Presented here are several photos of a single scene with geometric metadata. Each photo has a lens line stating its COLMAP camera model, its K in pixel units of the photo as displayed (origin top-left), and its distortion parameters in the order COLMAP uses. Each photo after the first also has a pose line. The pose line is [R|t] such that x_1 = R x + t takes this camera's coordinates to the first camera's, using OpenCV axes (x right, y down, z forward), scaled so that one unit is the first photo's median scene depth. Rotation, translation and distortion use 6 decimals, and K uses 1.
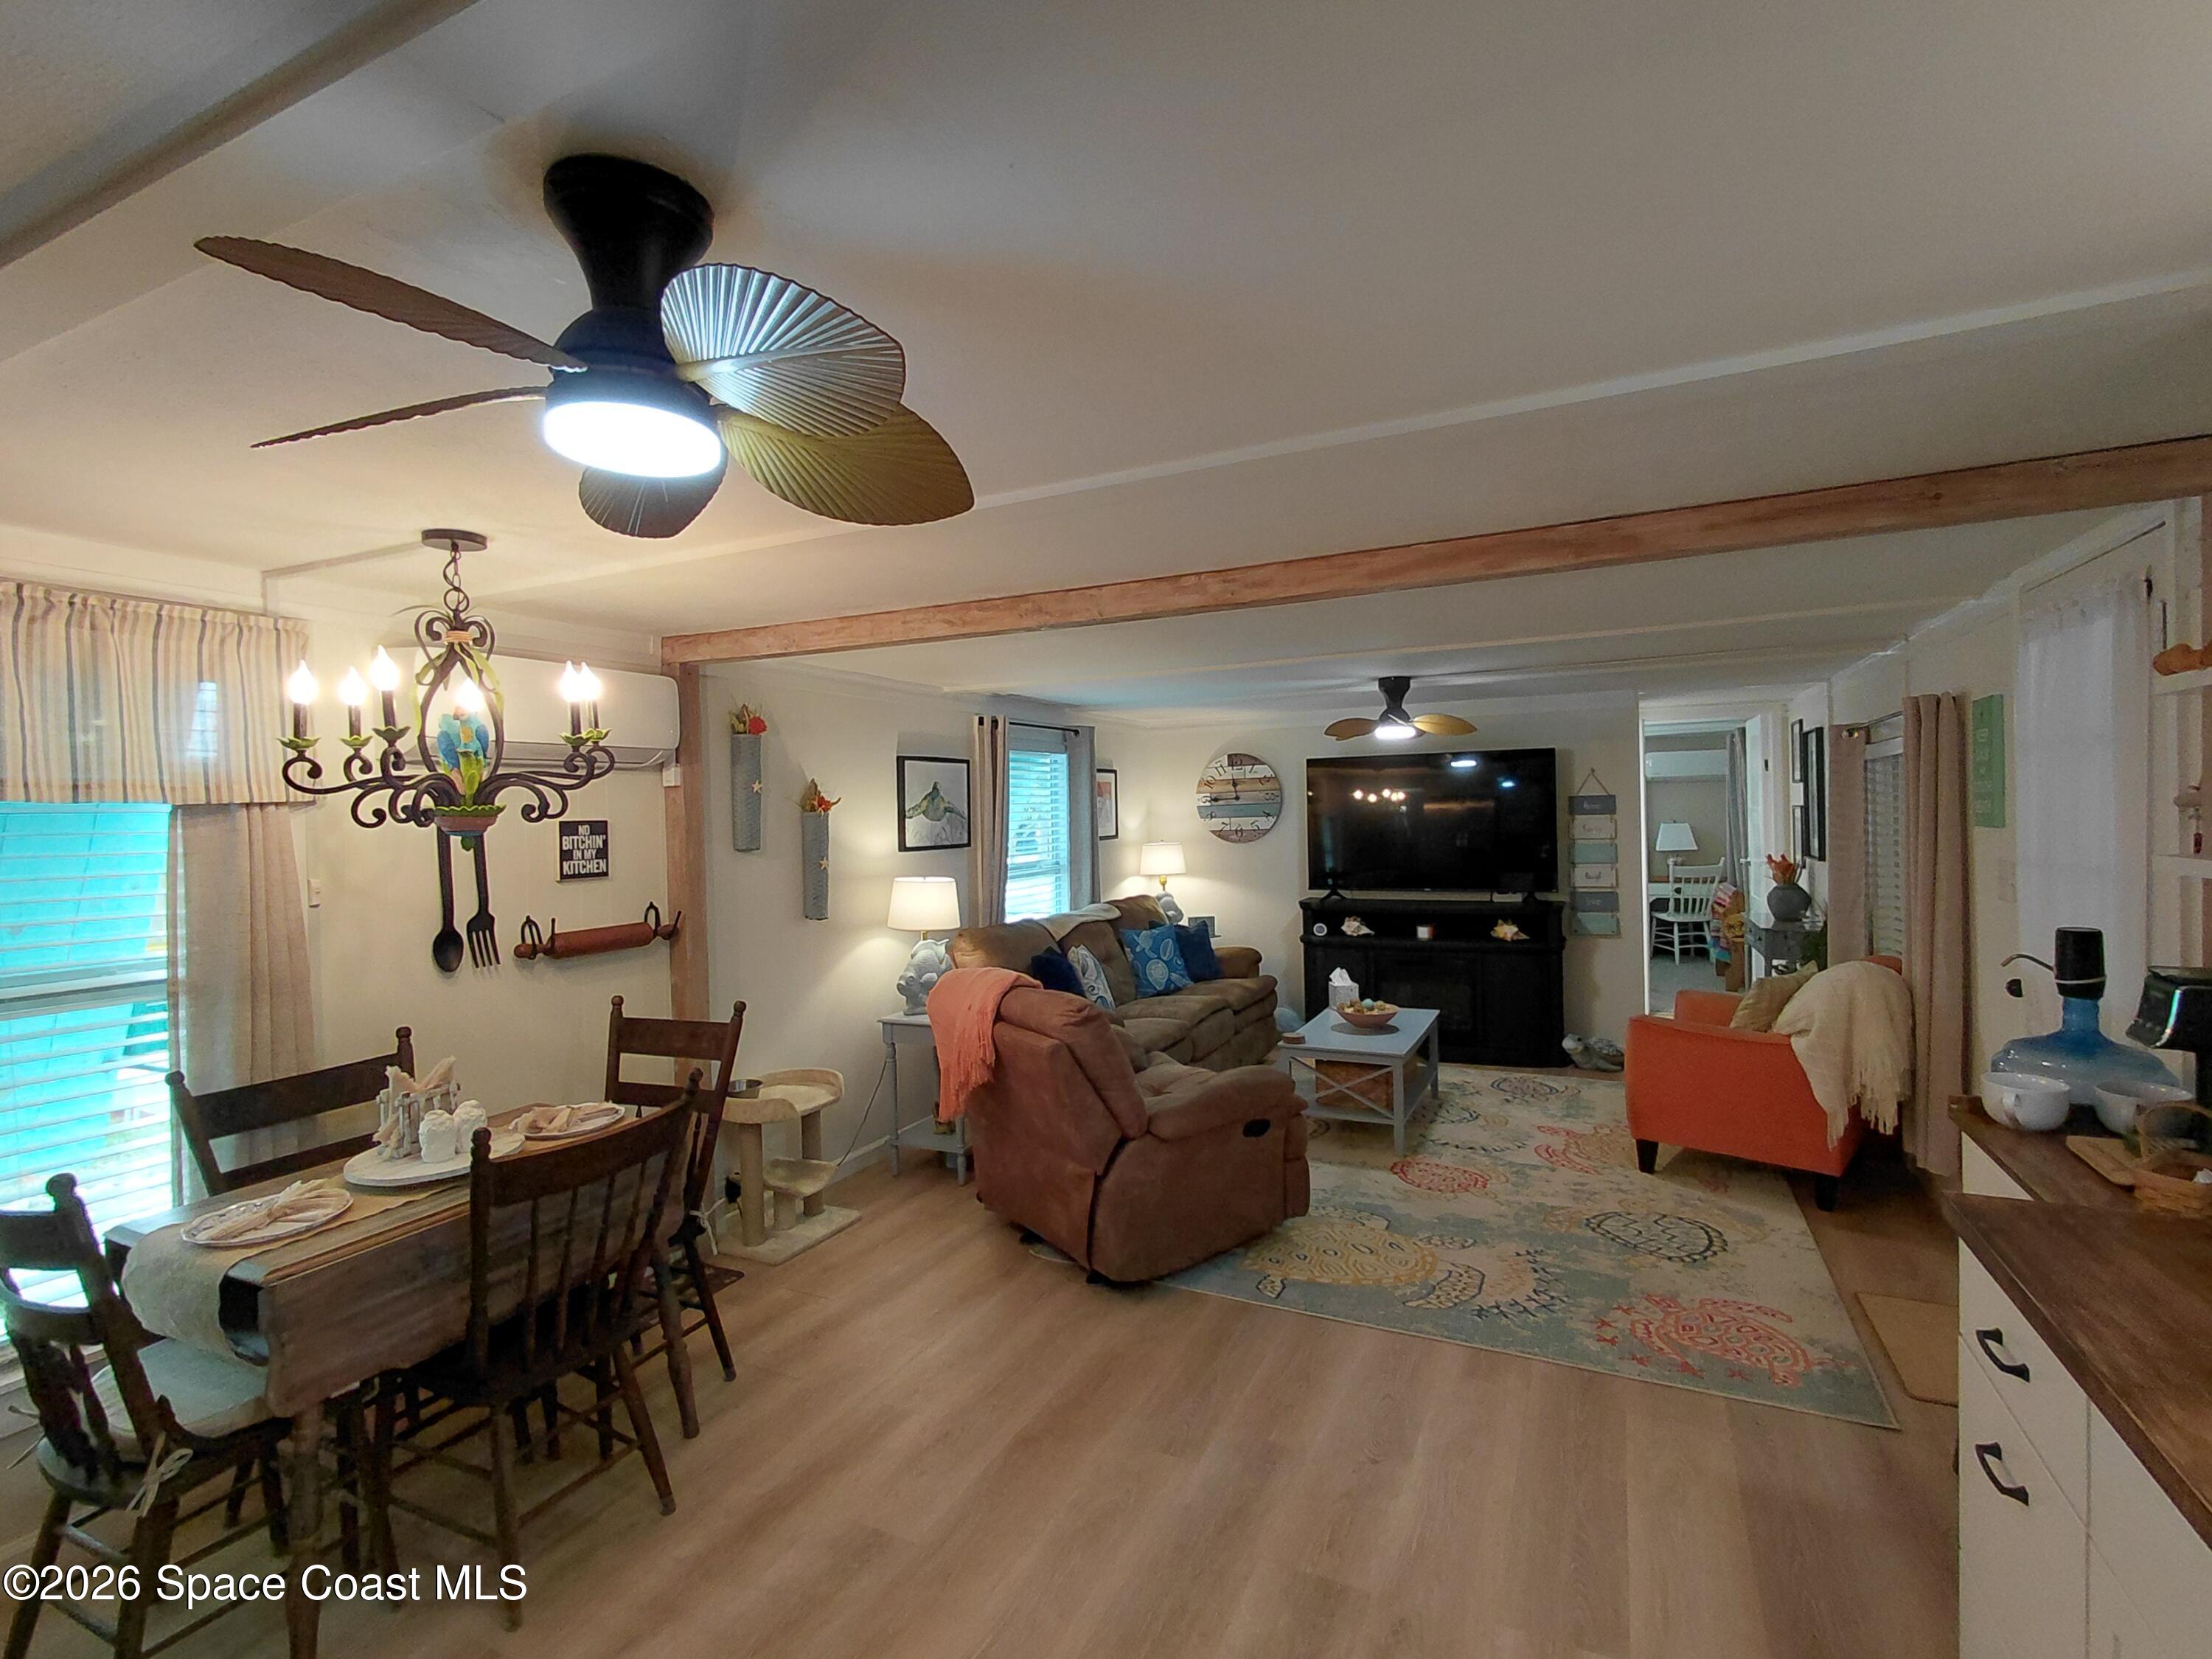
lens RADIAL K [[1015.4, 0, 1108.3], [0, 1015.4, 825.9], [0, 0, 1]] dist [-0.009880, 0.002572]
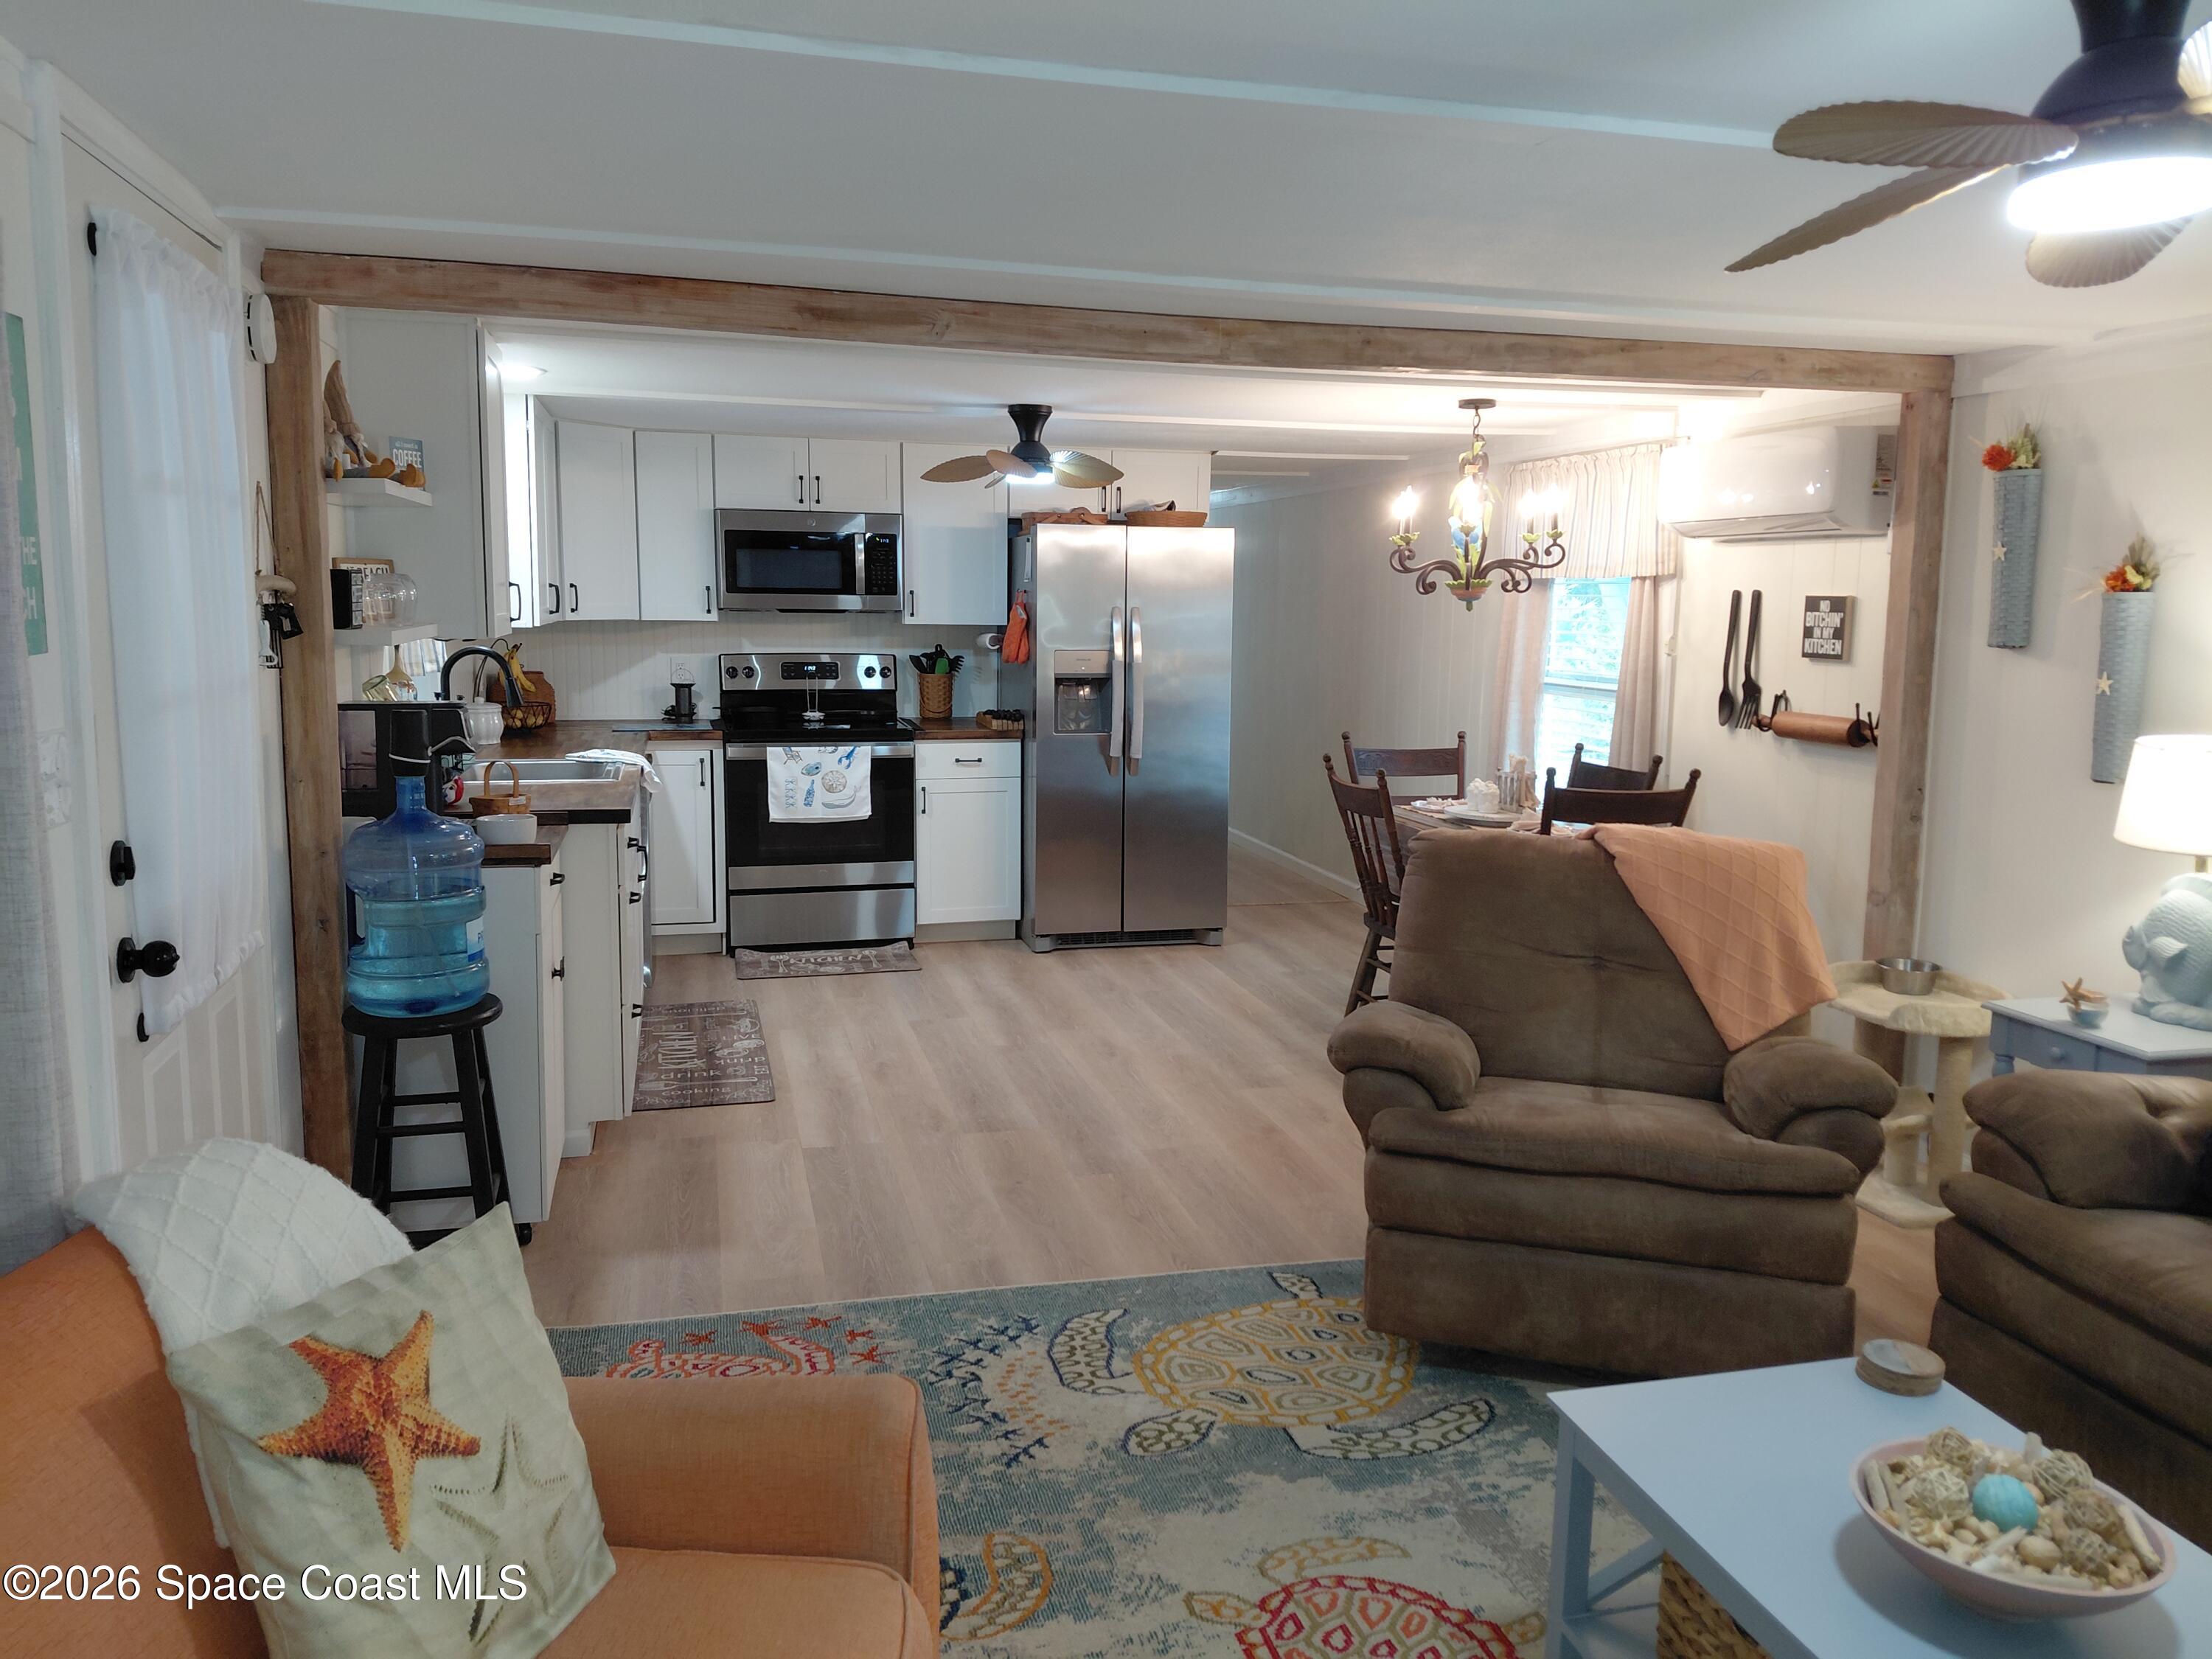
lens RADIAL K [[1579.0, 0, 1070.8], [0, 1579.0, 816.7], [0, 0, 1]] dist [0.078619, -0.001855]
pose [[-0.769947, 0.094518, -0.631069, 1.045676], [-0.011662, 0.986719, 0.162014, -0.039639], [0.638001, 0.132102, -0.758620, 1.883354]]
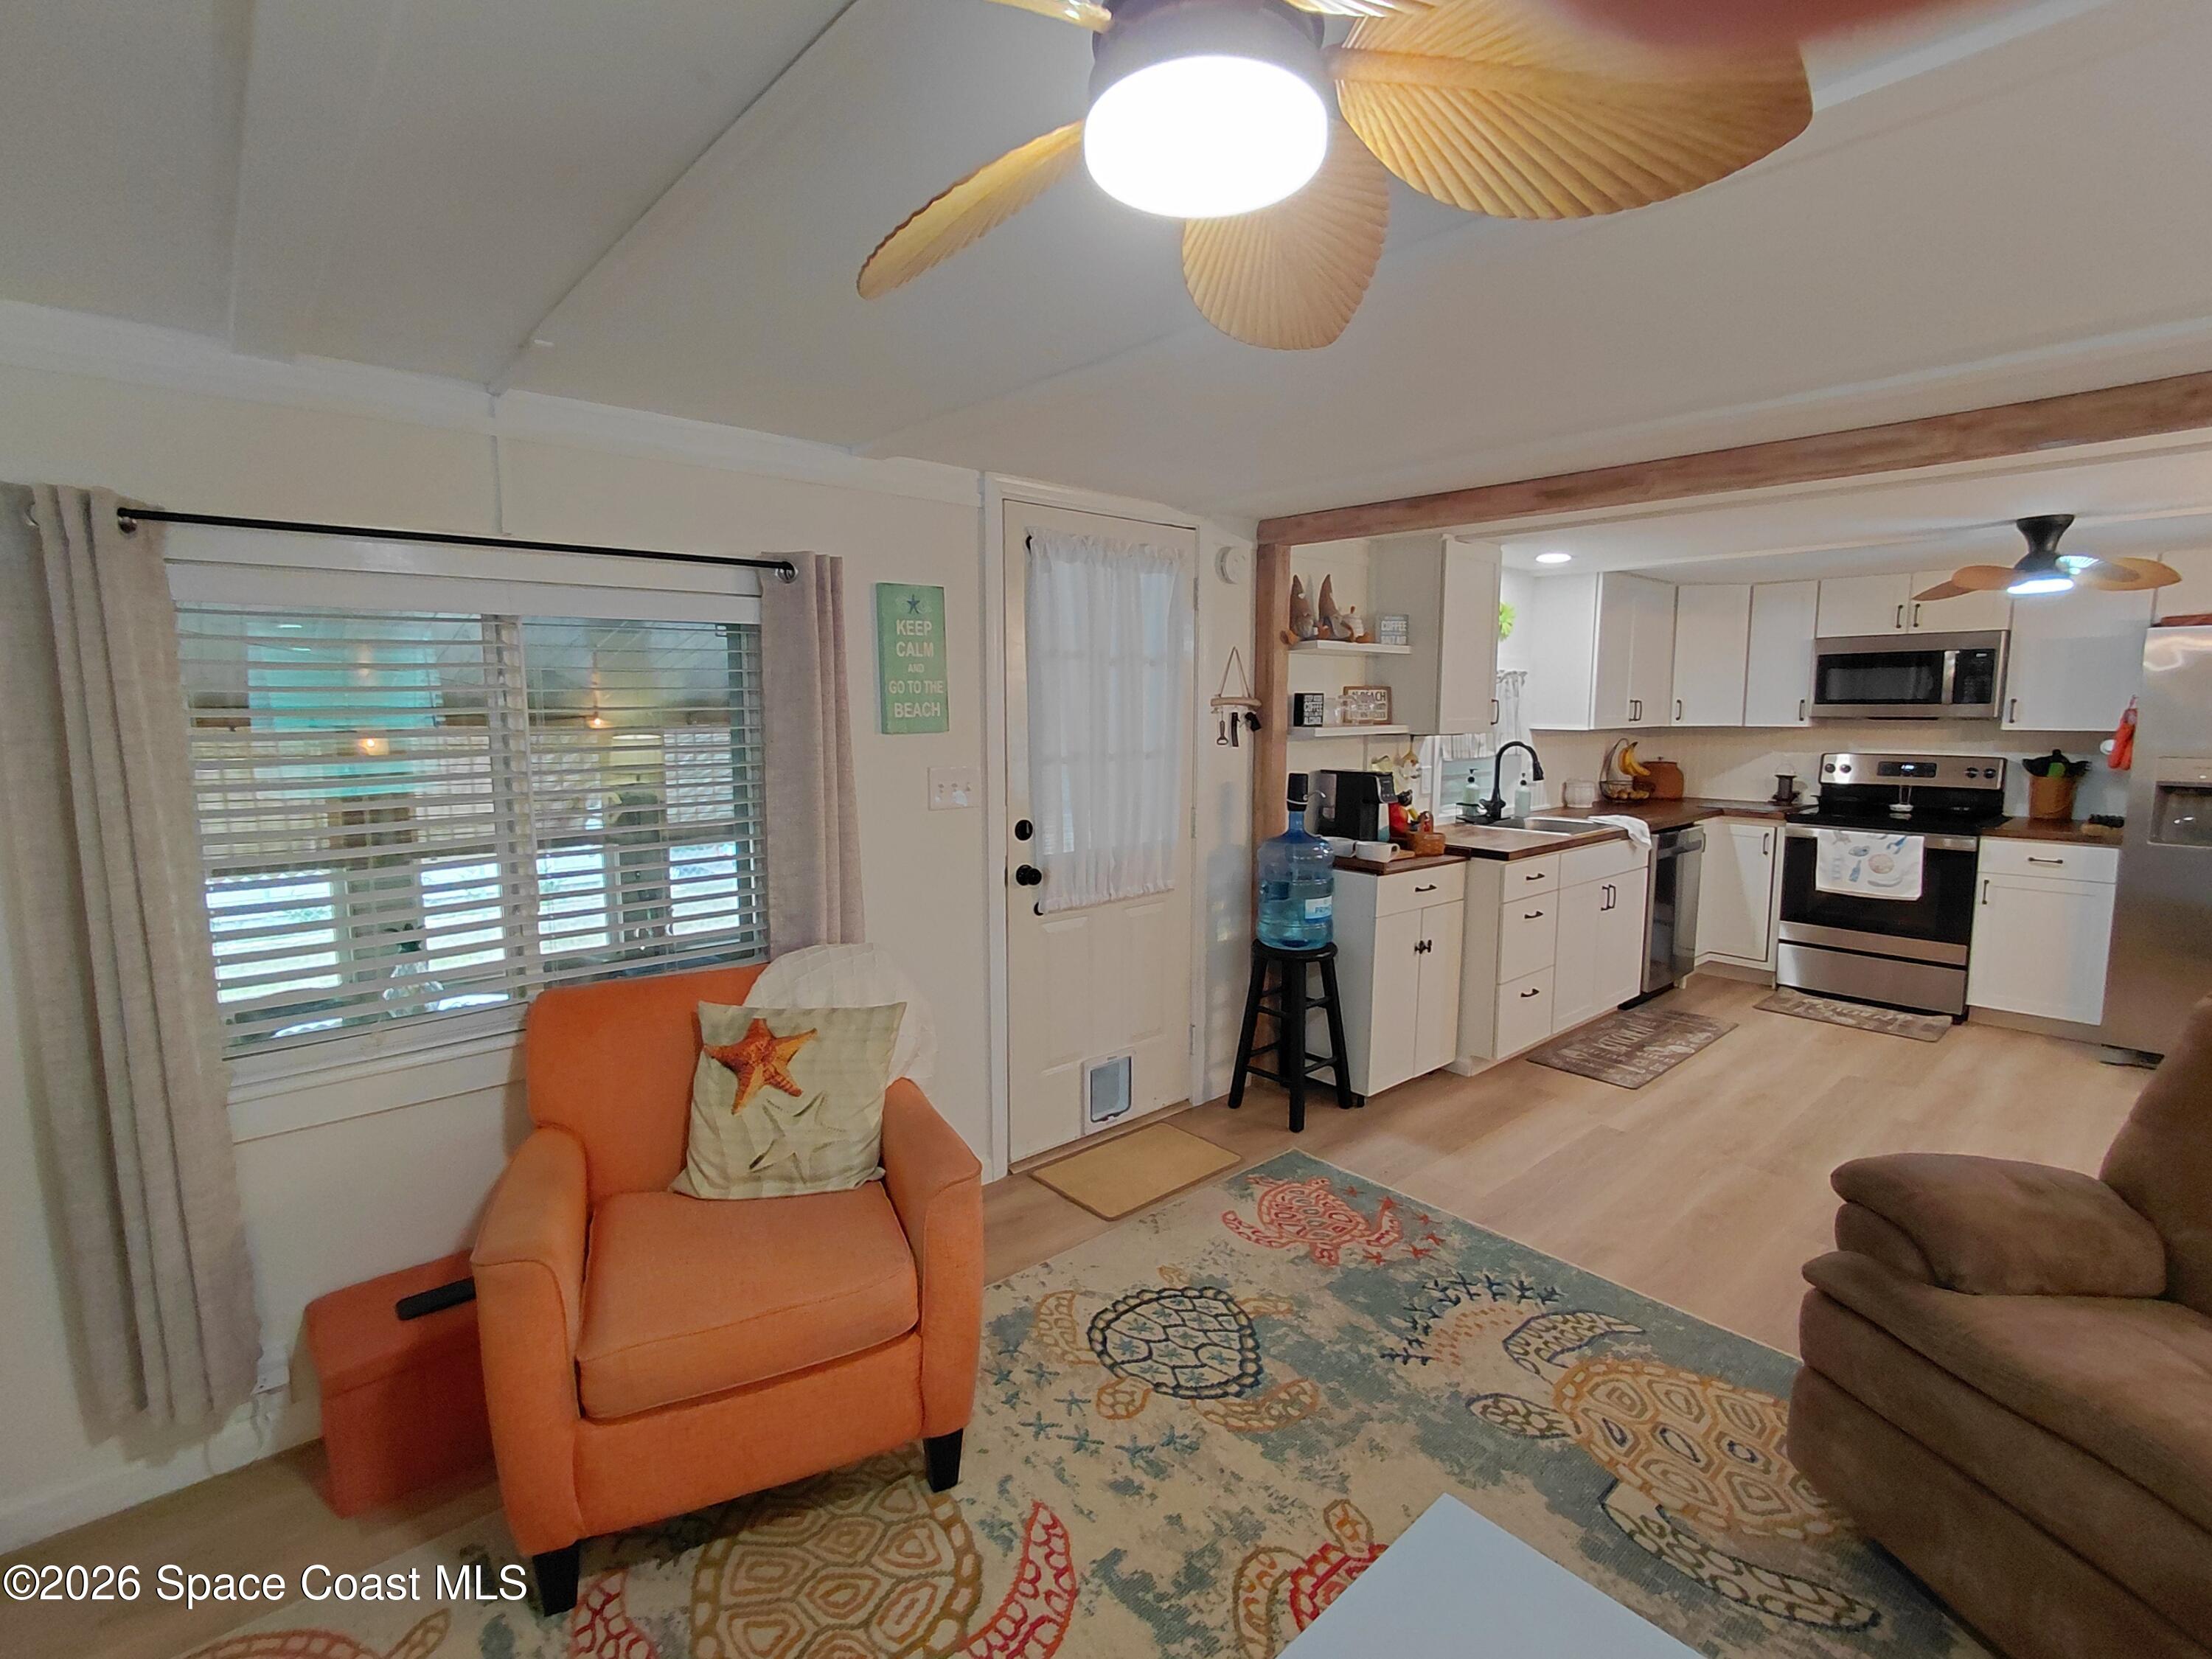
lens RADIAL K [[1004.6, 0, 1141.0], [0, 1004.6, 826.2], [0, 0, 1]] dist [0.000942, 0.000370]
pose [[-0.930787, -0.028183, 0.364475, 0.408524], [0.020976, 0.991263, 0.130218, -0.025200], [-0.364961, 0.128850, -0.922064, 1.935001]]
